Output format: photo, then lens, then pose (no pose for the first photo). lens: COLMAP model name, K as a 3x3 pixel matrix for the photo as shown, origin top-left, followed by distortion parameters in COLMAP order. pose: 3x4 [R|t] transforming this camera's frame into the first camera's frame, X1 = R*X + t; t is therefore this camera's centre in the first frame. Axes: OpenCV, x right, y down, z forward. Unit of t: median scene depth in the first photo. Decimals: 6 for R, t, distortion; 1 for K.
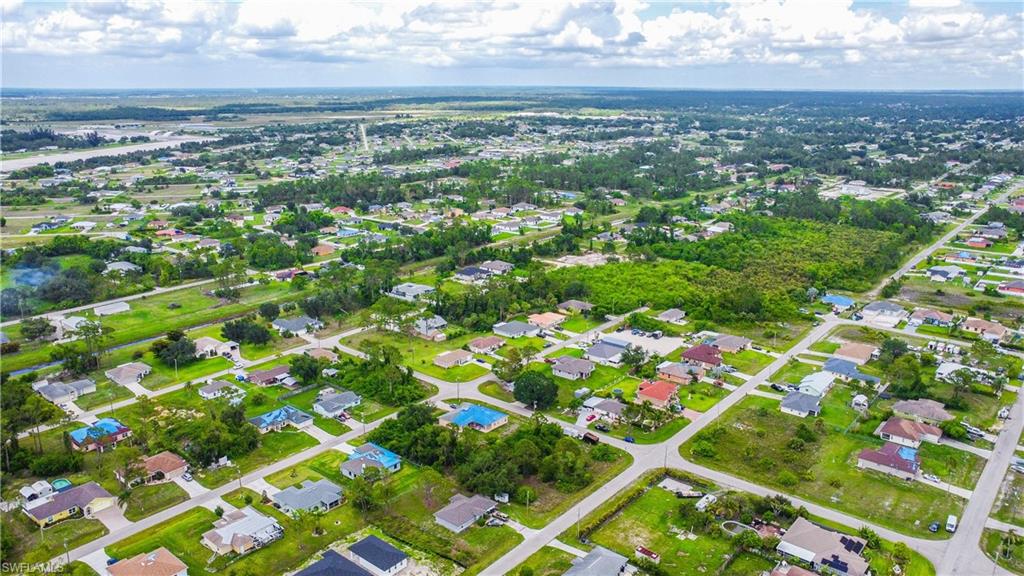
lens RADIAL K [[755.2, 0, 512.0], [0, 755.2, 288.0], [0, 0, 1]] dist [-0.189954, 0.276813]
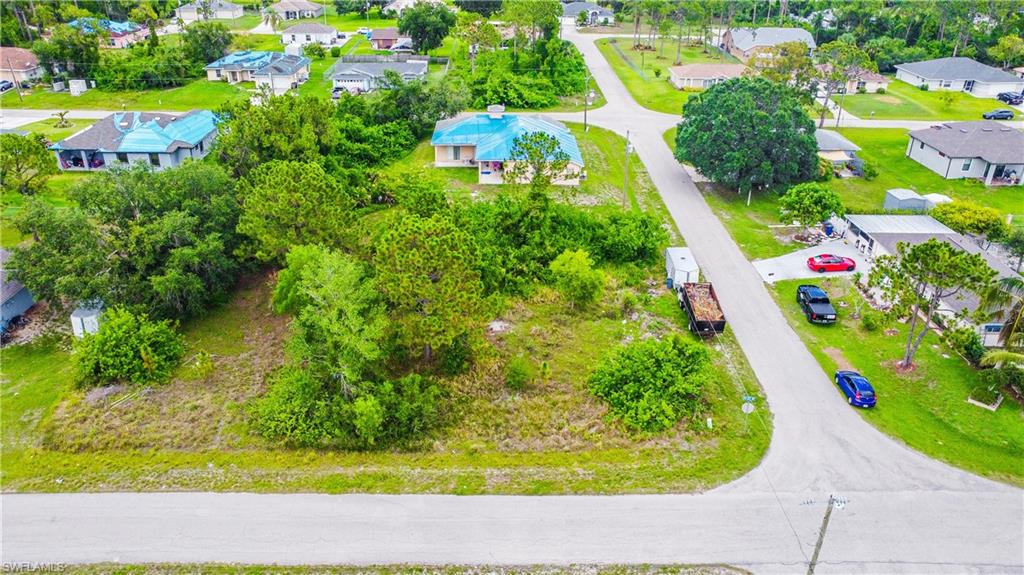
lens RADIAL K [[758.8, 0, 512.0], [0, 758.8, 287.5], [0, 0, 1]] dist [-0.139924, 0.206061]
pose [[0.655763, 0.354726, -0.666442, 0.166504], [-0.216006, 0.933996, 0.284592, 0.105866], [0.723407, -0.042670, 0.689102, 0.599748]]
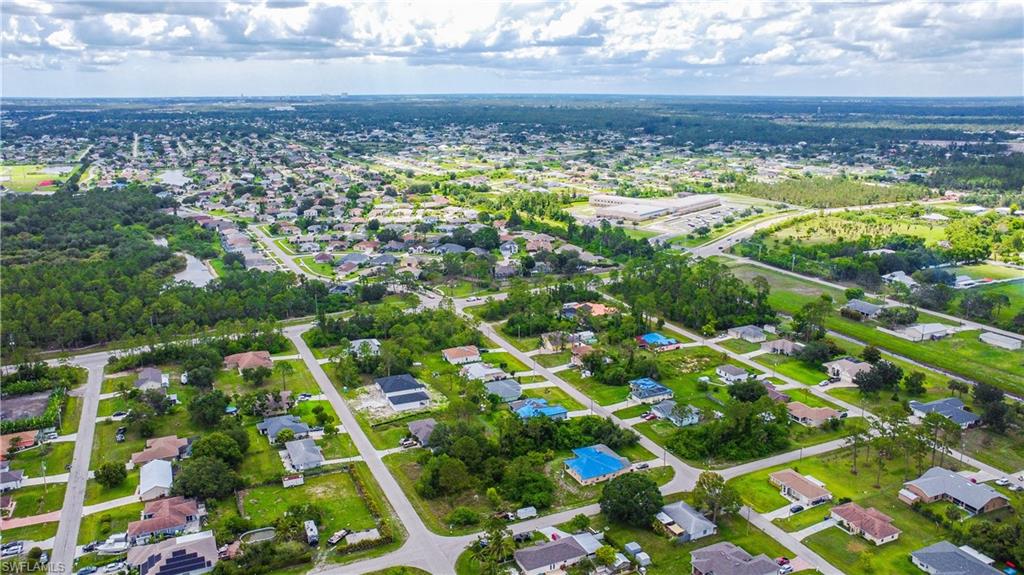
lens RADIAL K [[755.2, 0, 512.0], [0, 755.2, 287.5], [0, 0, 1]] dist [-0.189954, 0.276813]
pose [[-0.418809, 0.223990, -0.880016, 0.574146], [-0.238089, 0.908112, 0.344451, -0.237134], [0.876306, 0.353781, -0.326996, 0.897524]]
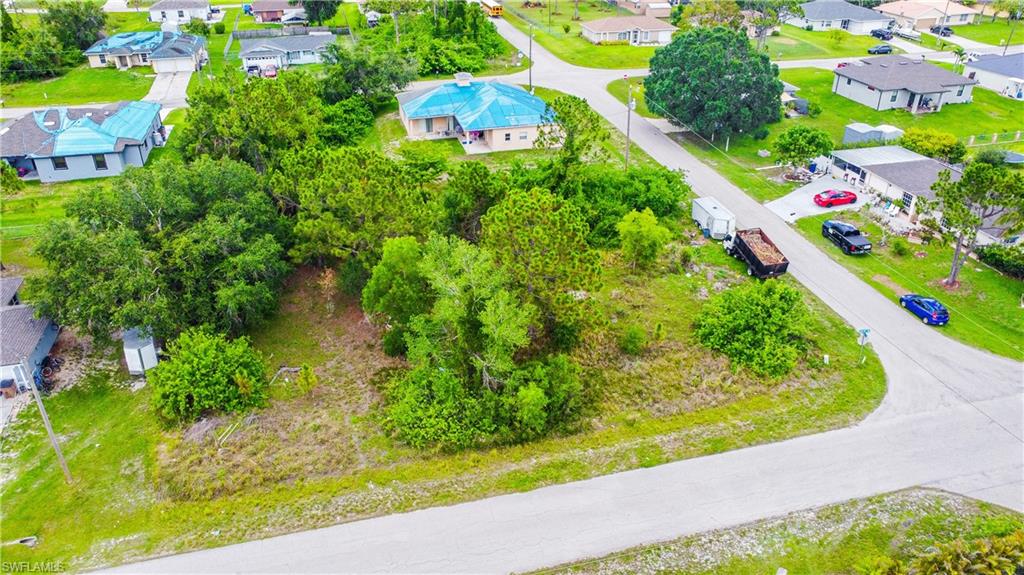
lens RADIAL K [[748.6, 0, 512.0], [0, 748.6, 287.5], [0, 0, 1]] dist [-0.116476, 0.163857]
pose [[0.814919, 0.292305, -0.500465, 0.123483], [-0.157278, 0.942633, 0.294460, 0.115076], [0.557827, -0.161249, 0.814142, 0.570039]]
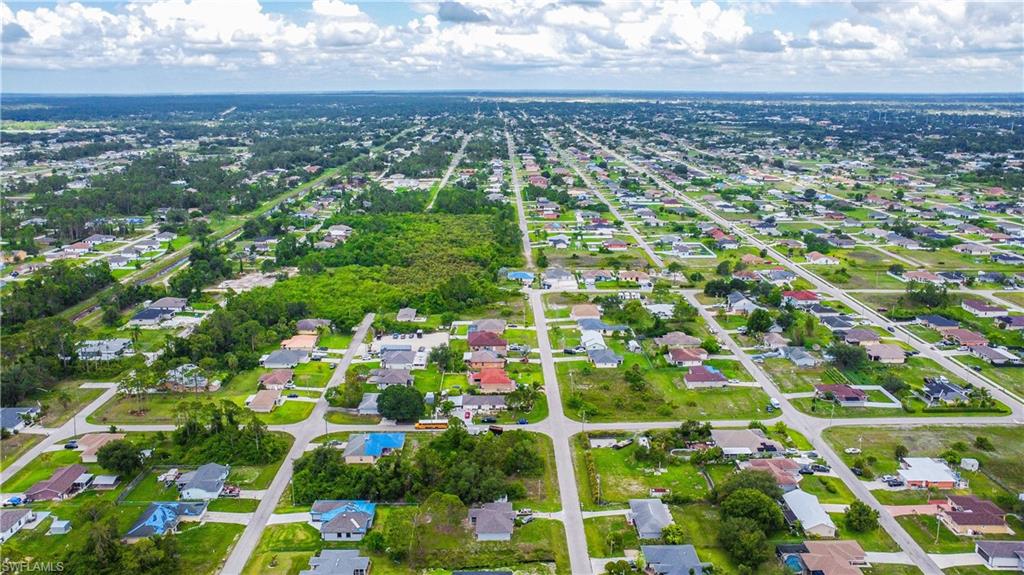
lens RADIAL K [[791.3, 0, 514.4], [0, 791.3, 285.8], [0, 0, 1]] dist [-0.213198, 0.317434]
pose [[0.752644, -0.162098, 0.638163, -0.401589], [0.173186, 0.983831, 0.045646, -0.029339], [-0.635243, 0.076166, 0.768547, 0.104956]]
